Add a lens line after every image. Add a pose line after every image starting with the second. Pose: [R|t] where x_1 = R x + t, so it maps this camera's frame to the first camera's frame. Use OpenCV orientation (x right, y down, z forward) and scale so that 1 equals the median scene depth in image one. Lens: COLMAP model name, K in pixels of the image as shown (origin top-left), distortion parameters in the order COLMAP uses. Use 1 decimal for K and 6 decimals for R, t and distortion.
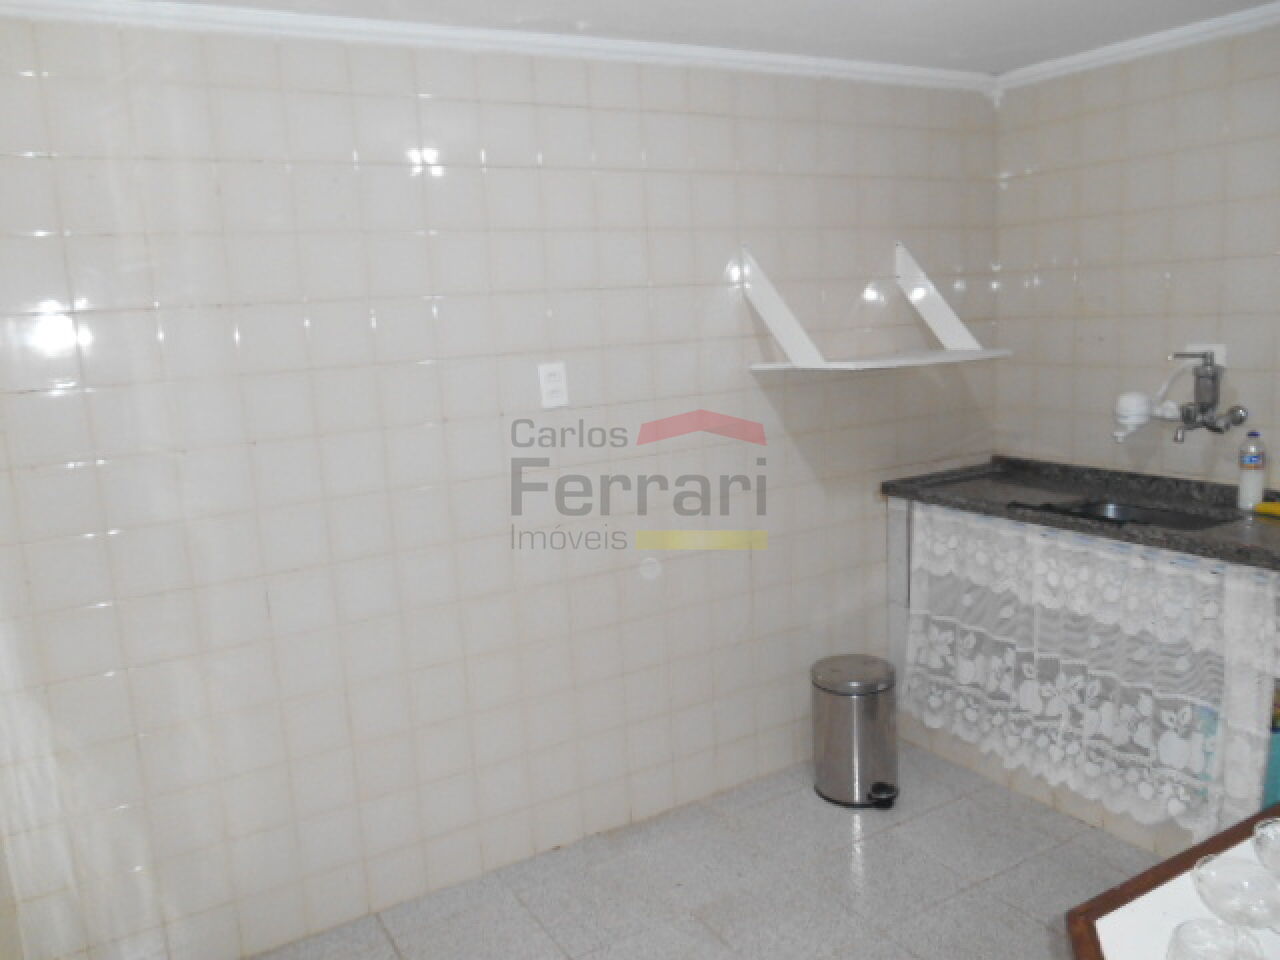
lens RADIAL K [[1021.9, 0, 529.8], [0, 1021.9, 485.8], [0, 0, 1]] dist [0.040005, 0.005590]
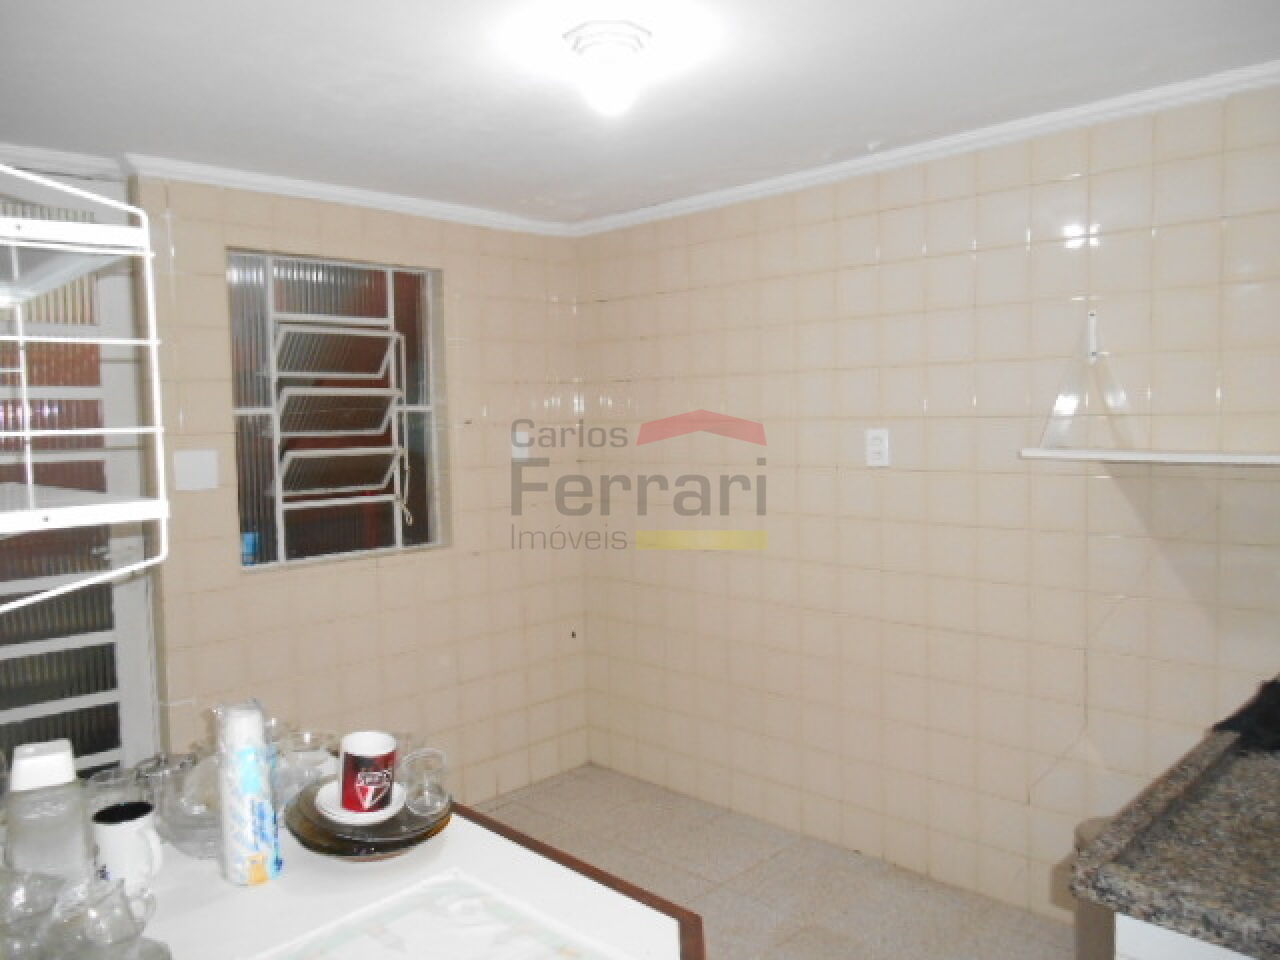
lens RADIAL K [[967.0, 0, 640.3], [0, 967.0, 485.7], [0, 0, 1]] dist [0.001883, -0.001574]
pose [[0.291741, 0.121283, -0.948777, 0.877483], [-0.151674, 0.985244, 0.079306, -0.091067], [0.944395, 0.120768, 0.305831, 0.374918]]
